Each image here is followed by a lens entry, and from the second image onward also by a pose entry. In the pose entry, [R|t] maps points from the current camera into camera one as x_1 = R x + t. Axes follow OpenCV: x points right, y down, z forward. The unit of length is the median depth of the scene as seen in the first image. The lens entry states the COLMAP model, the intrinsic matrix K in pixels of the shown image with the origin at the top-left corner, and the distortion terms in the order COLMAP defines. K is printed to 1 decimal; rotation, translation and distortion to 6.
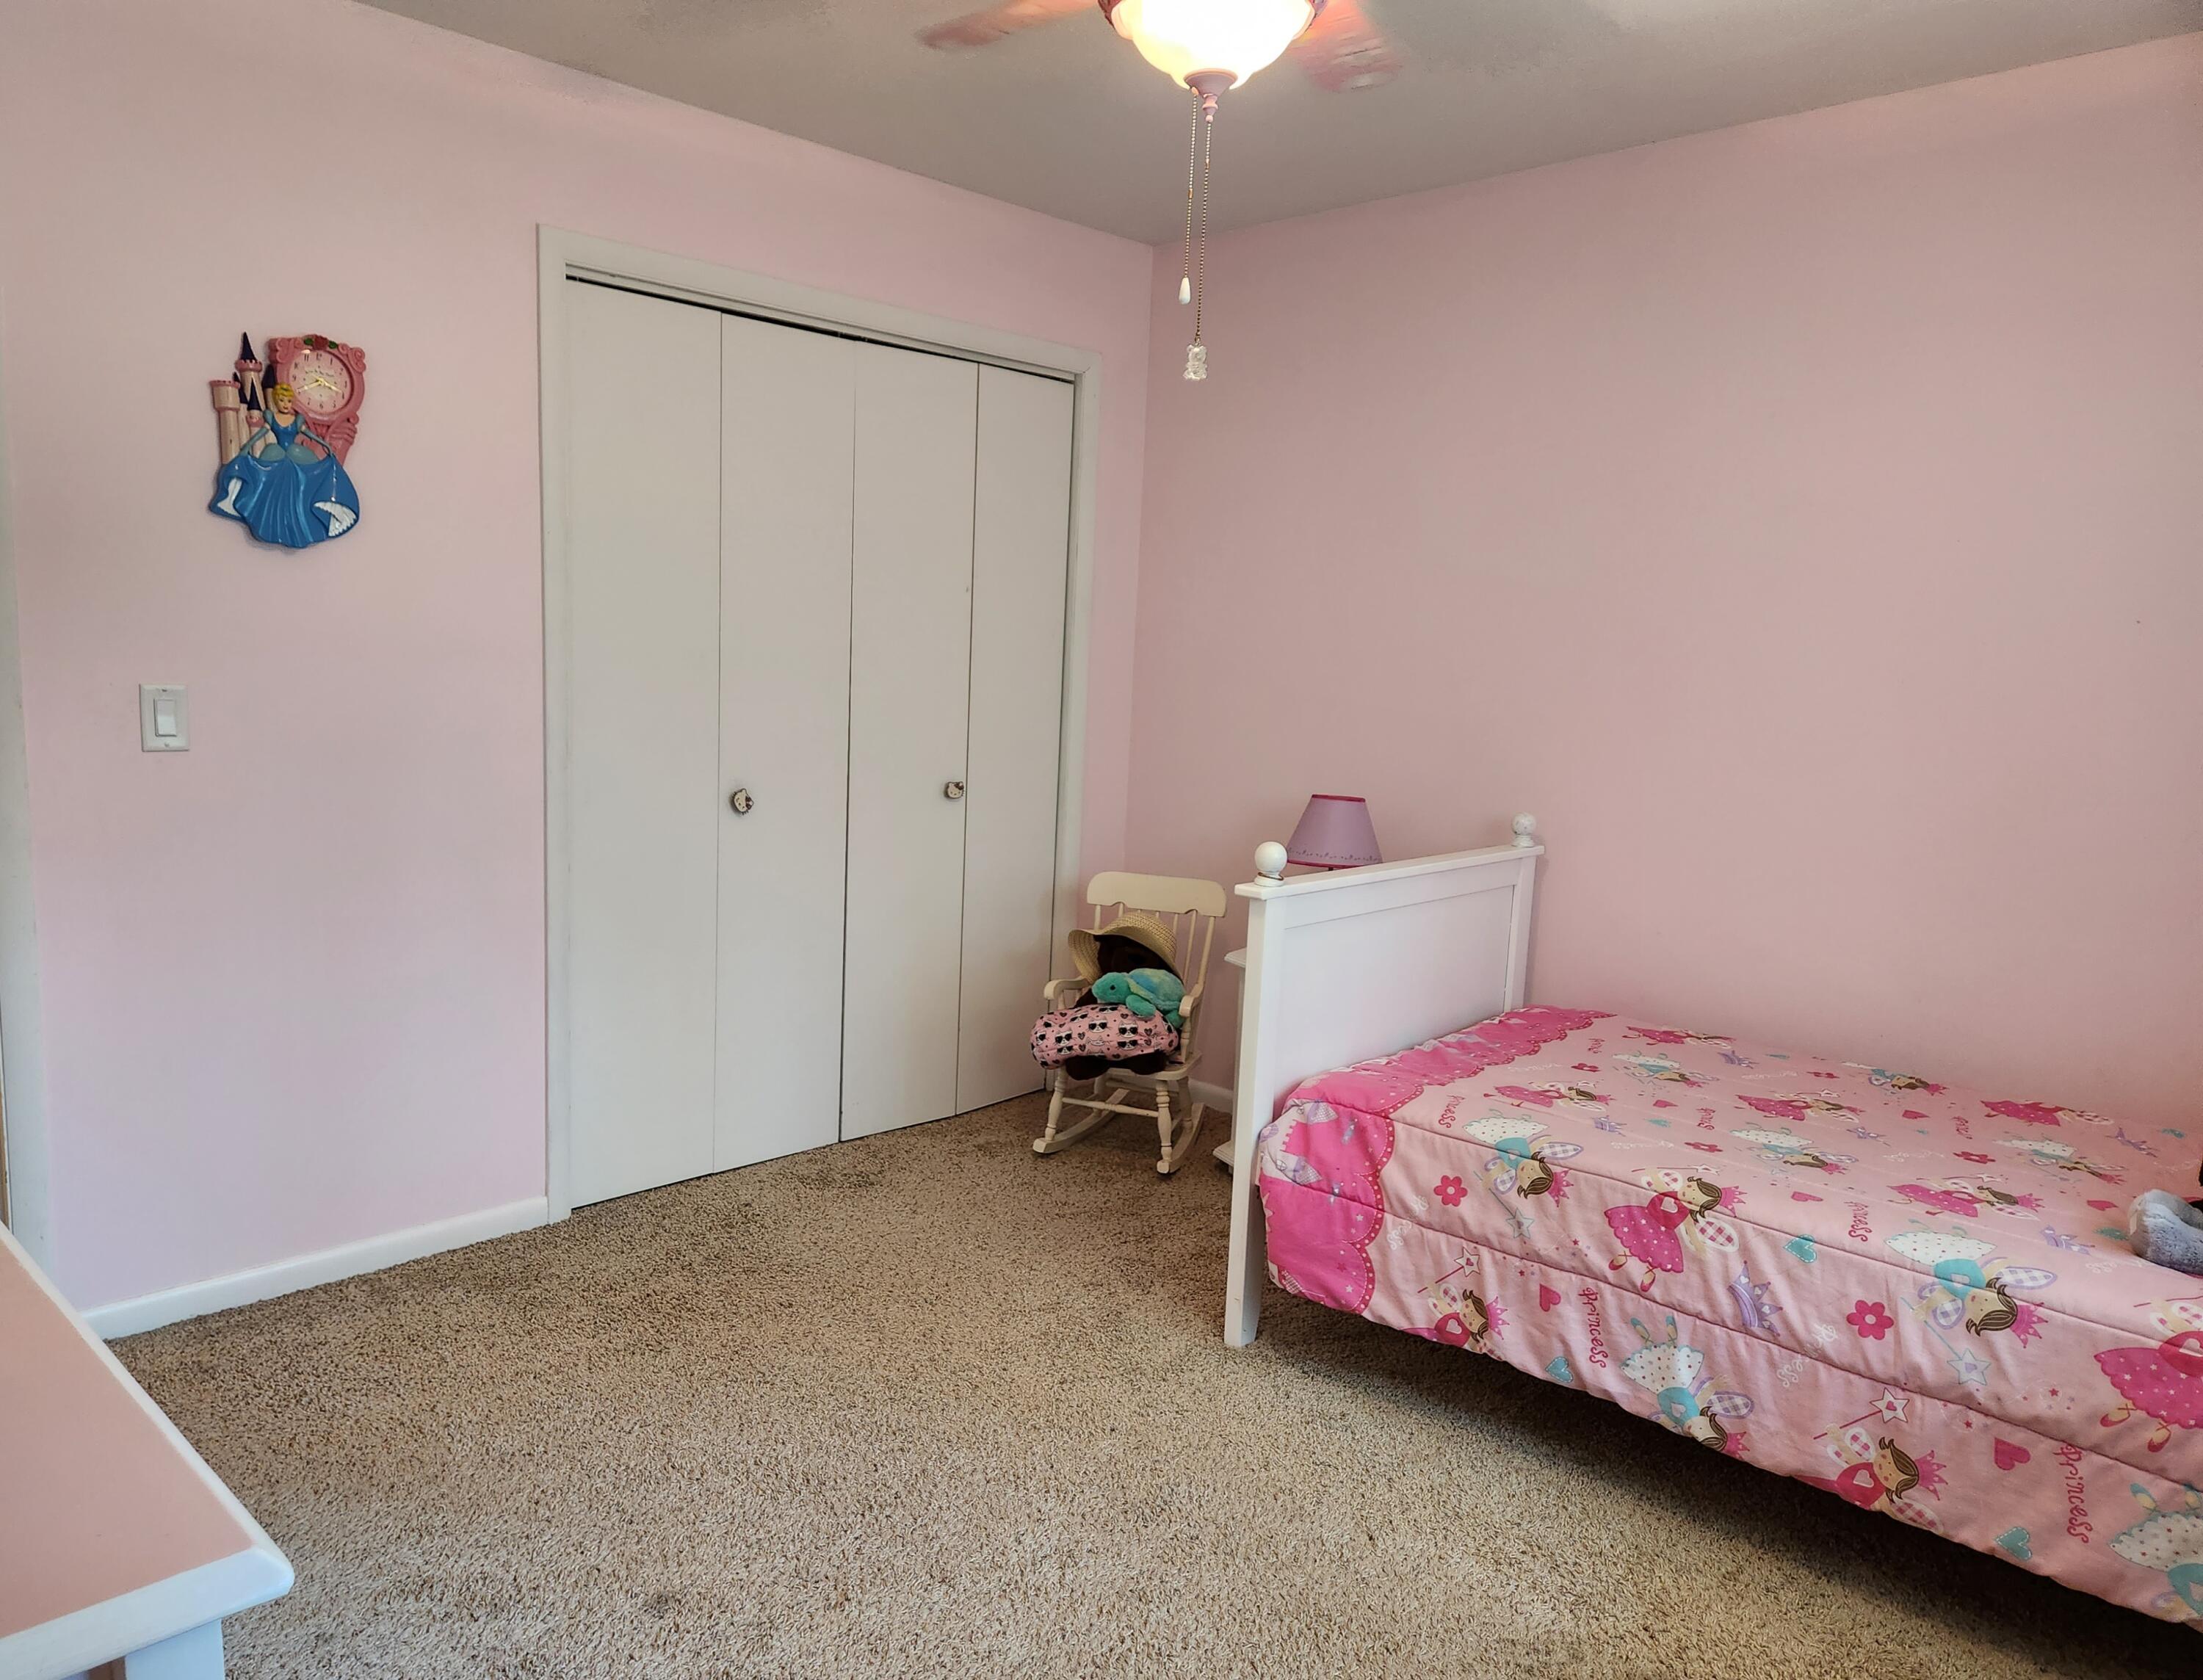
lens RADIAL K [[1557.1, 0, 1101.5], [0, 1557.1, 840.0], [0, 0, 1]] dist [-0.002187, -0.004167]
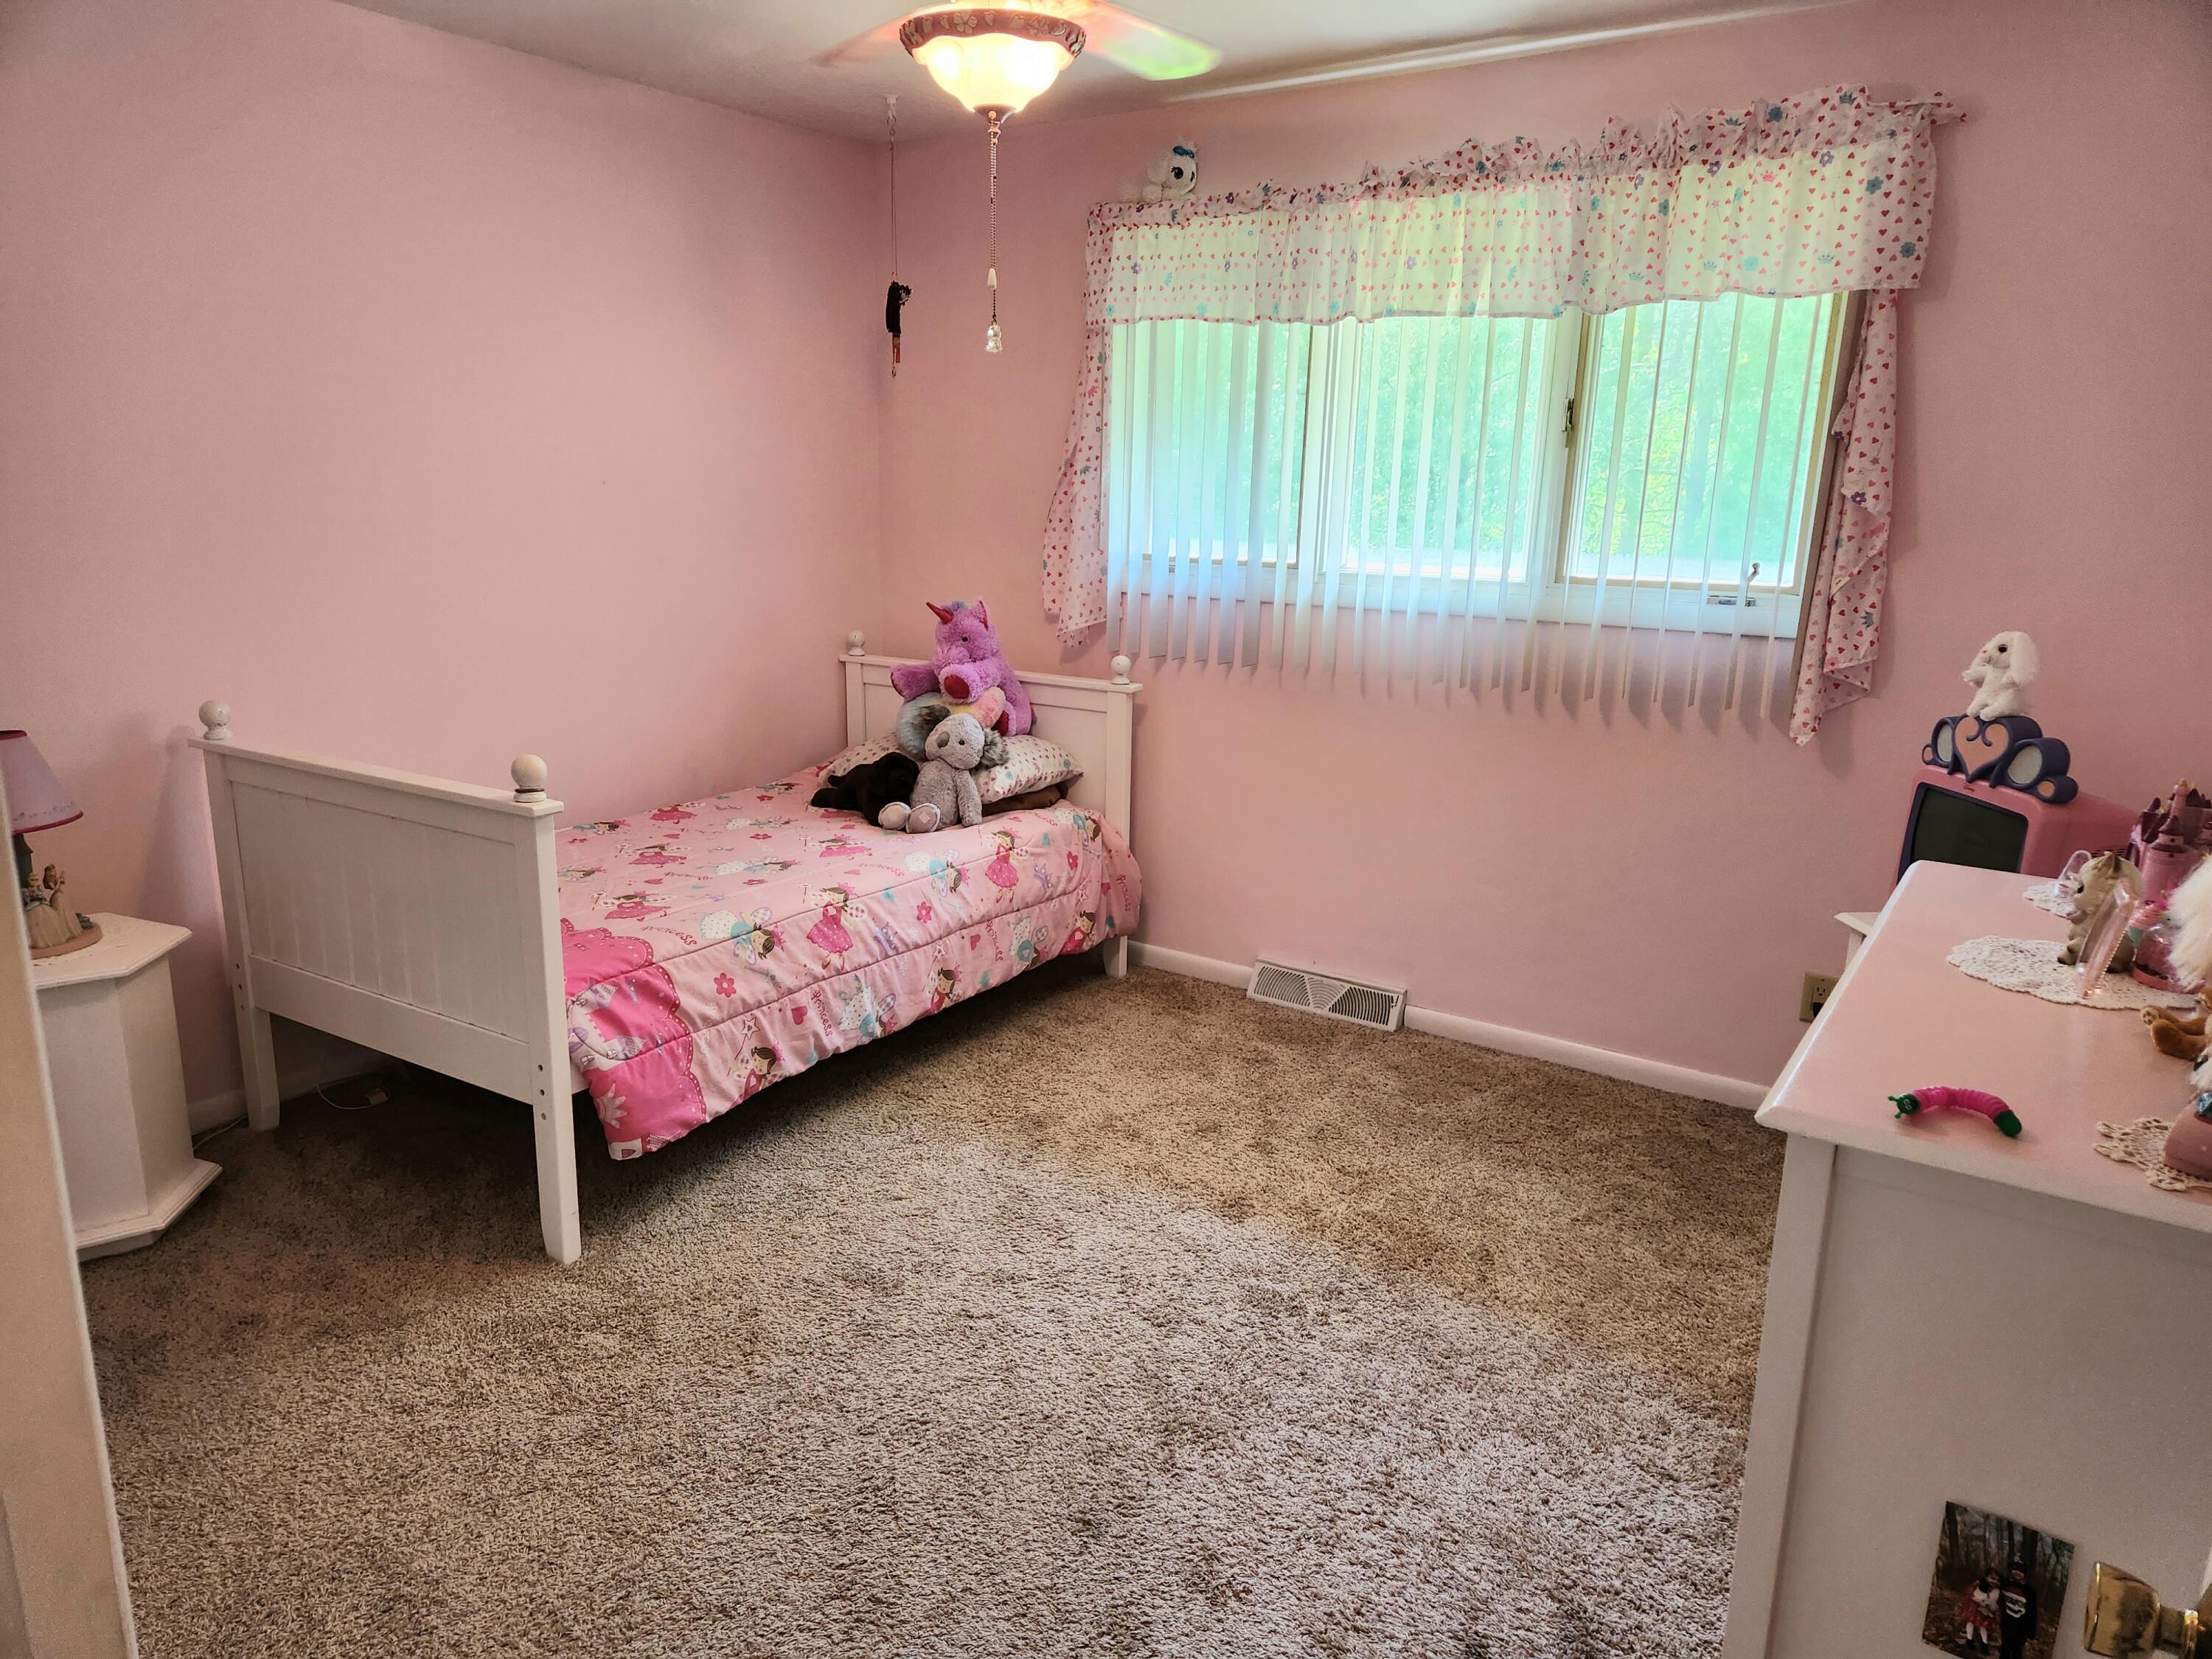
lens RADIAL K [[1476.7, 0, 1094.1], [0, 1476.7, 828.2], [0, 0, 1]] dist [0.078250, -0.052975]
pose [[-0.188894, -0.269178, 0.944385, -0.975973], [0.095751, 0.952066, 0.290519, -0.221567], [-0.977318, 0.145303, -0.154066, 0.948322]]
